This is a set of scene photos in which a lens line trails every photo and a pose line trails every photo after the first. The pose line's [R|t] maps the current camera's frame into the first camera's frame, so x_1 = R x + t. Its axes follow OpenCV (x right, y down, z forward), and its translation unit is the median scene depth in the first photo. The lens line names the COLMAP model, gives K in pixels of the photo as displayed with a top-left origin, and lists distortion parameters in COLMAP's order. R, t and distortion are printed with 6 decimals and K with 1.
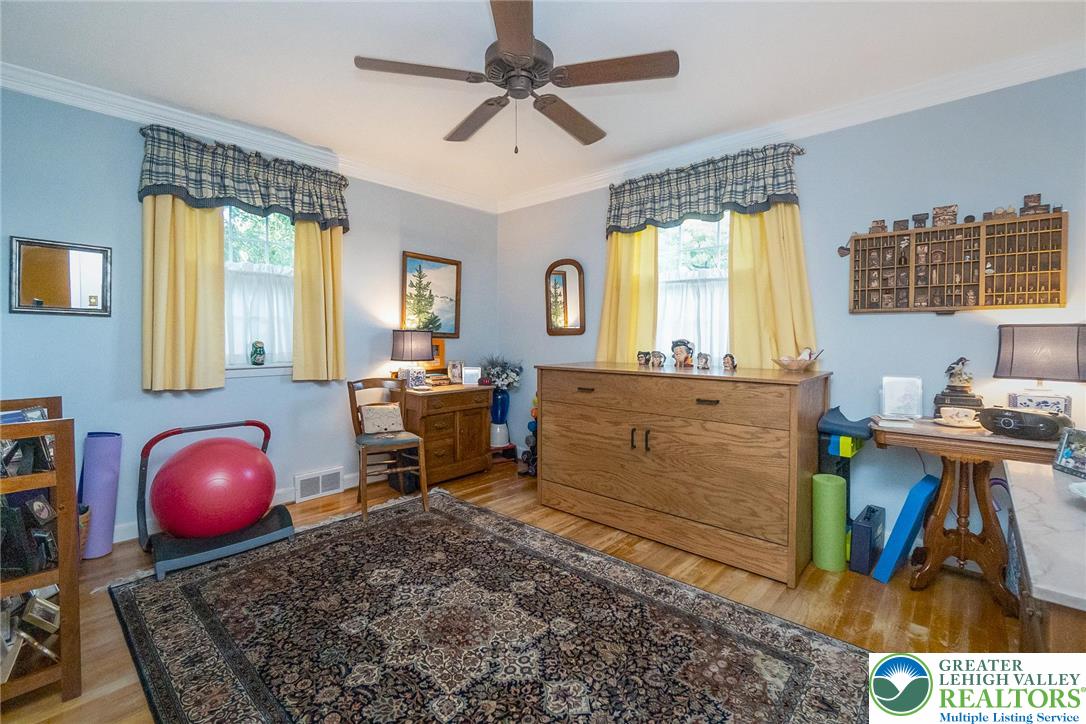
lens RADIAL K [[480.7, 0, 540.1], [0, 480.7, 345.2], [0, 0, 1]] dist [-0.004755, 0.000396]
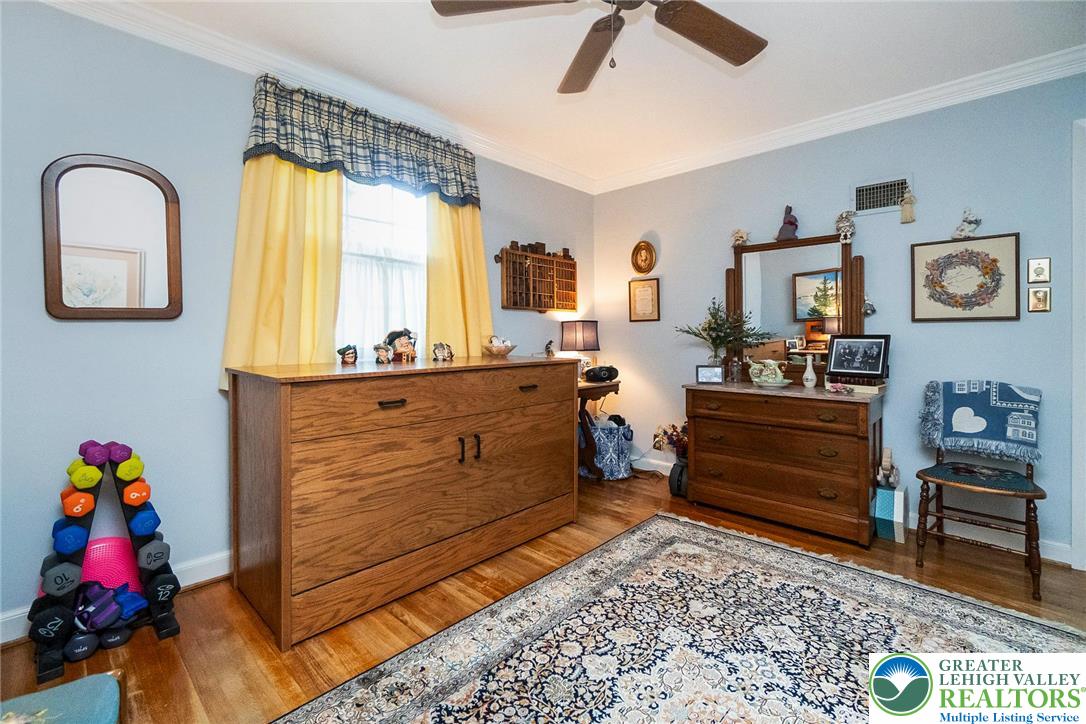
lens RADIAL K [[480.7, 0, 539.1], [0, 480.7, 332.5], [0, 0, 1]] dist [-0.004755, 0.000396]
pose [[0.007172, 0.001932, 0.999972, -0.641410], [0.018720, 0.999823, -0.002066, 0.001736], [-0.999799, 0.018735, 0.007135, 0.912487]]
